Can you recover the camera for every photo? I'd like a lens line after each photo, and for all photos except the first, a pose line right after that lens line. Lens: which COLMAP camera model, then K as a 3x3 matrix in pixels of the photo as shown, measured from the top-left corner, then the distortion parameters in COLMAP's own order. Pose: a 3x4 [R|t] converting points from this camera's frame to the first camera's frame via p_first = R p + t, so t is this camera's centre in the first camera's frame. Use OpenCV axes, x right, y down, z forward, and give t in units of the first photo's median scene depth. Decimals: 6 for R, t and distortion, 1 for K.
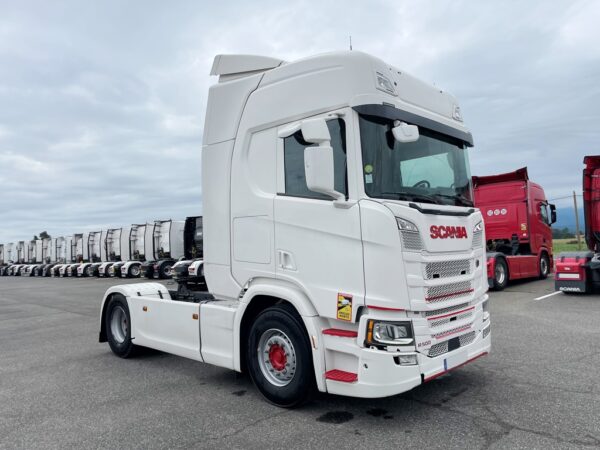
lens RADIAL K [[452.0, 0, 302.7], [0, 452.0, 228.3], [0, 0, 1]] dist [0.073332, -0.077732]
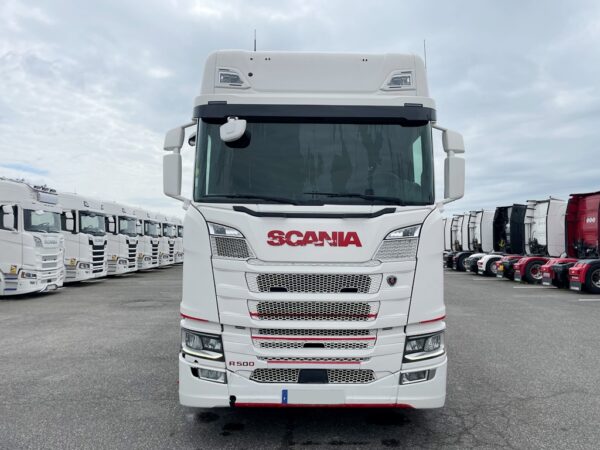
lens RADIAL K [[452.0, 0, 303.3], [0, 452.0, 219.1], [0, 0, 1]] dist [0.073332, -0.077732]
pose [[0.701445, 0.005325, -0.712703, 0.914664], [-0.001737, 0.999982, 0.005762, -0.031850], [0.712721, -0.002803, 0.701442, 0.429439]]
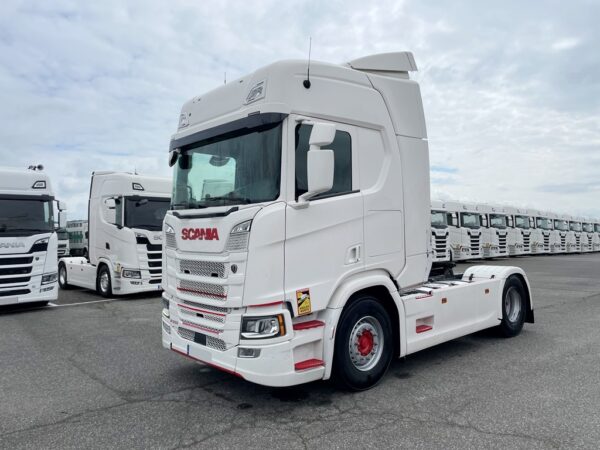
lens RADIAL K [[452.0, 0, 304.0], [0, 452.0, 220.2], [0, 0, 1]] dist [0.073332, -0.077732]
pose [[-0.057543, 0.007636, -0.998314, 1.410817], [0.055371, 0.998456, 0.004445, -0.015230], [0.996806, -0.055022, -0.057877, 1.348321]]
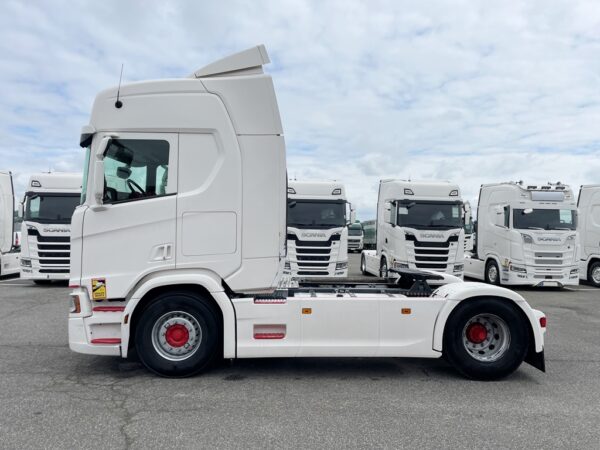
lens RADIAL K [[452.0, 0, 305.6], [0, 452.0, 226.8], [0, 0, 1]] dist [0.073332, -0.077732]
pose [[-0.693130, 0.017468, -0.720601, 0.922648], [0.038227, 0.999190, -0.012550, 0.039777], [0.719798, -0.036245, -0.693236, 2.490706]]
